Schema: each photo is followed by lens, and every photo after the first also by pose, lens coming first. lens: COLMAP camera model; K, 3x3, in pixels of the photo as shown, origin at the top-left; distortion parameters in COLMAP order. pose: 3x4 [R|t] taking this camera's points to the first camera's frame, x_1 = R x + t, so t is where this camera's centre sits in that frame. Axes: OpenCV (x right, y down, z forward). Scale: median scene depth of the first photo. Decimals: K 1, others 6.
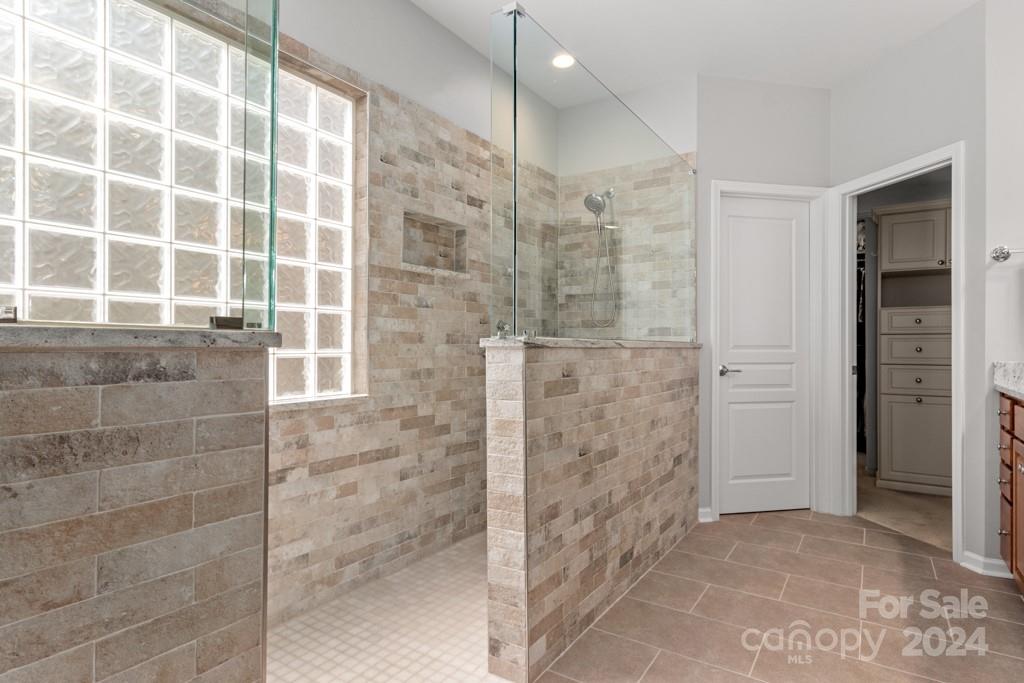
lens RADIAL K [[543.0, 0, 501.0], [0, 543.0, 345.4], [0, 0, 1]] dist [0.002652, 0.000275]
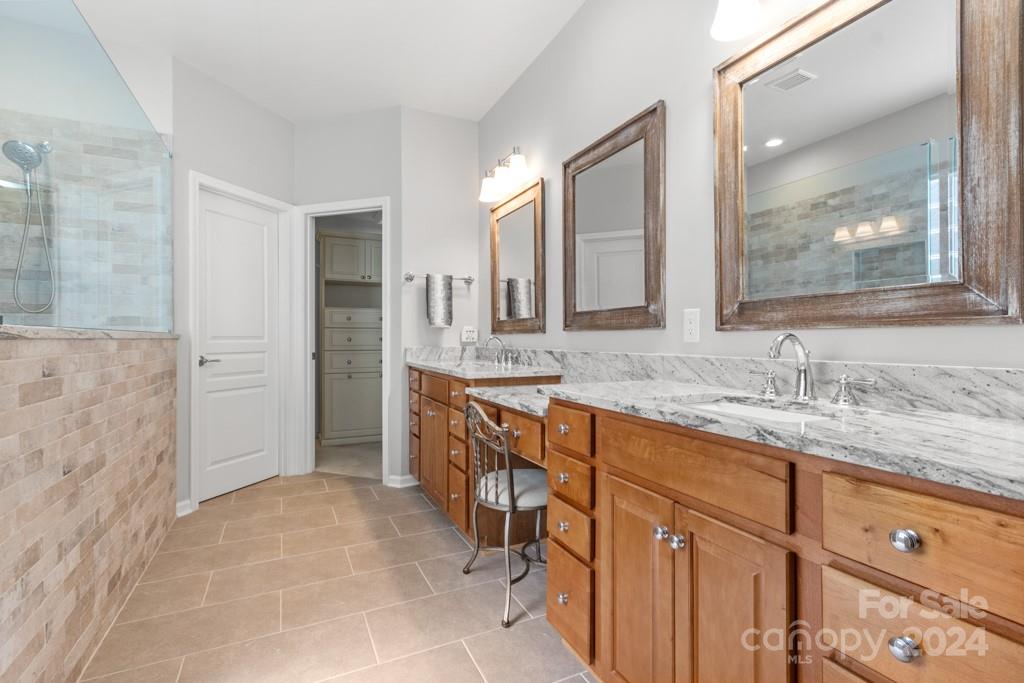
lens RADIAL K [[482.8, 0, 506.6], [0, 482.8, 341.4], [0, 0, 1]] dist [0.004865, 0.000803]
pose [[0.504487, -0.008839, 0.863374, -0.105578], [0.000378, 0.999950, 0.010016, 0.000879], [-0.863419, -0.004727, 0.504465, 0.063188]]
